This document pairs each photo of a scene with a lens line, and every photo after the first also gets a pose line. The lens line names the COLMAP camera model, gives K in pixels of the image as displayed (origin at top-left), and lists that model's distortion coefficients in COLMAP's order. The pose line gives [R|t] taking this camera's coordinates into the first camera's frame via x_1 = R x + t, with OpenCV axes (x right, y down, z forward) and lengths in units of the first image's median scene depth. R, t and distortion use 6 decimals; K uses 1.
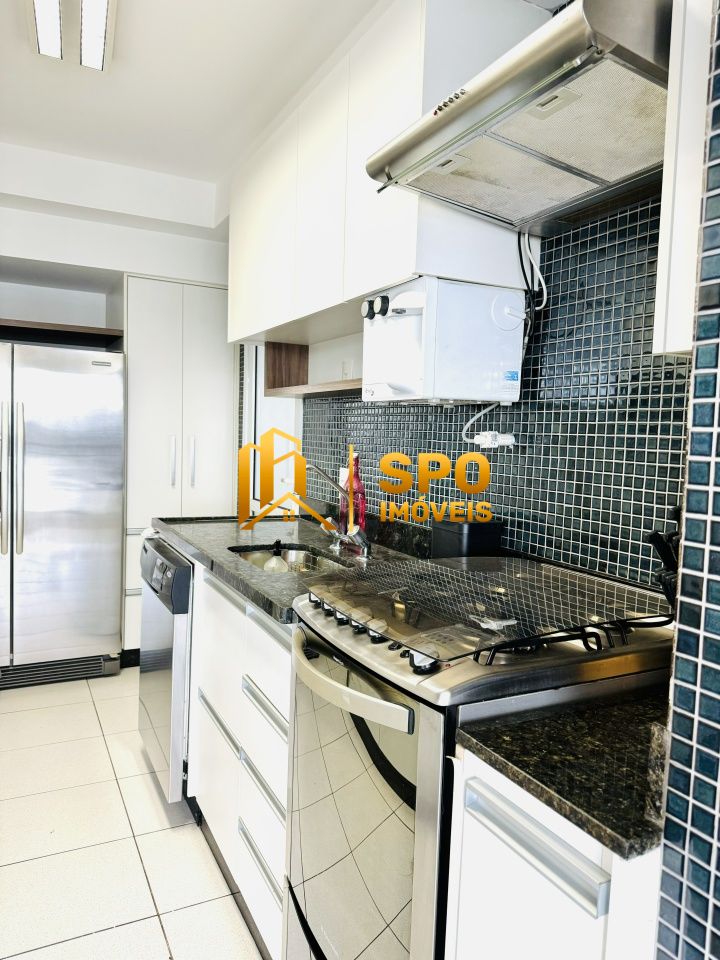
lens RADIAL K [[680.4, 0, 358.0], [0, 680.4, 482.3], [0, 0, 1]] dist [-0.004105, -0.003384]
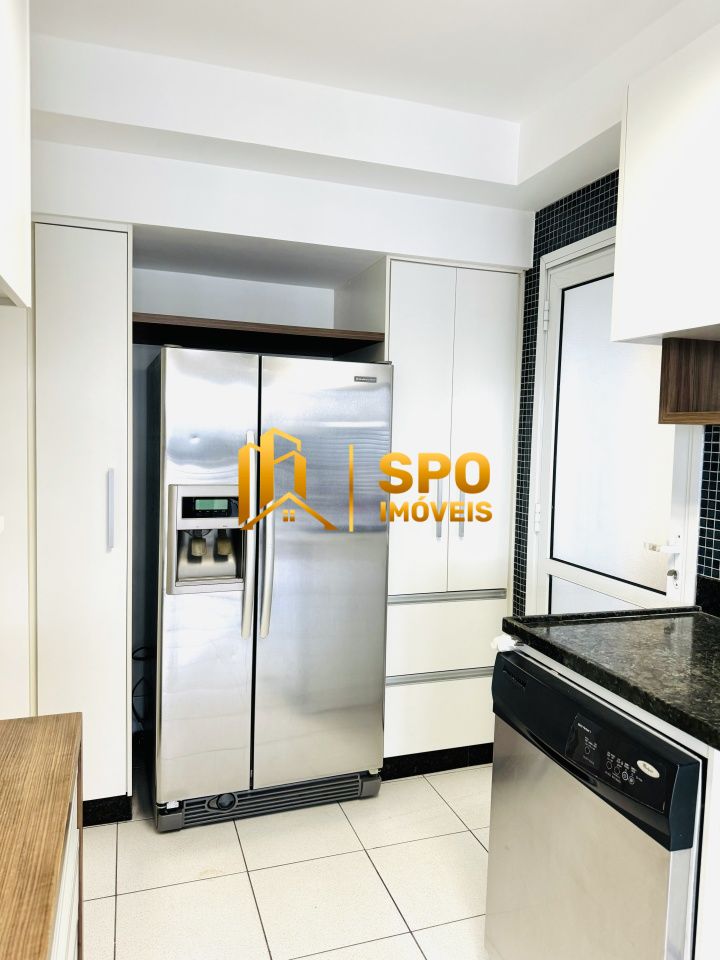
lens RADIAL K [[680.4, 0, 362.1], [0, 680.4, 476.1], [0, 0, 1]] dist [-0.004105, -0.003384]
pose [[0.989225, -0.004068, -0.146347, -0.263555], [0.002538, 0.999940, -0.010641, -0.059136], [0.146382, 0.010155, 0.989176, 0.264461]]
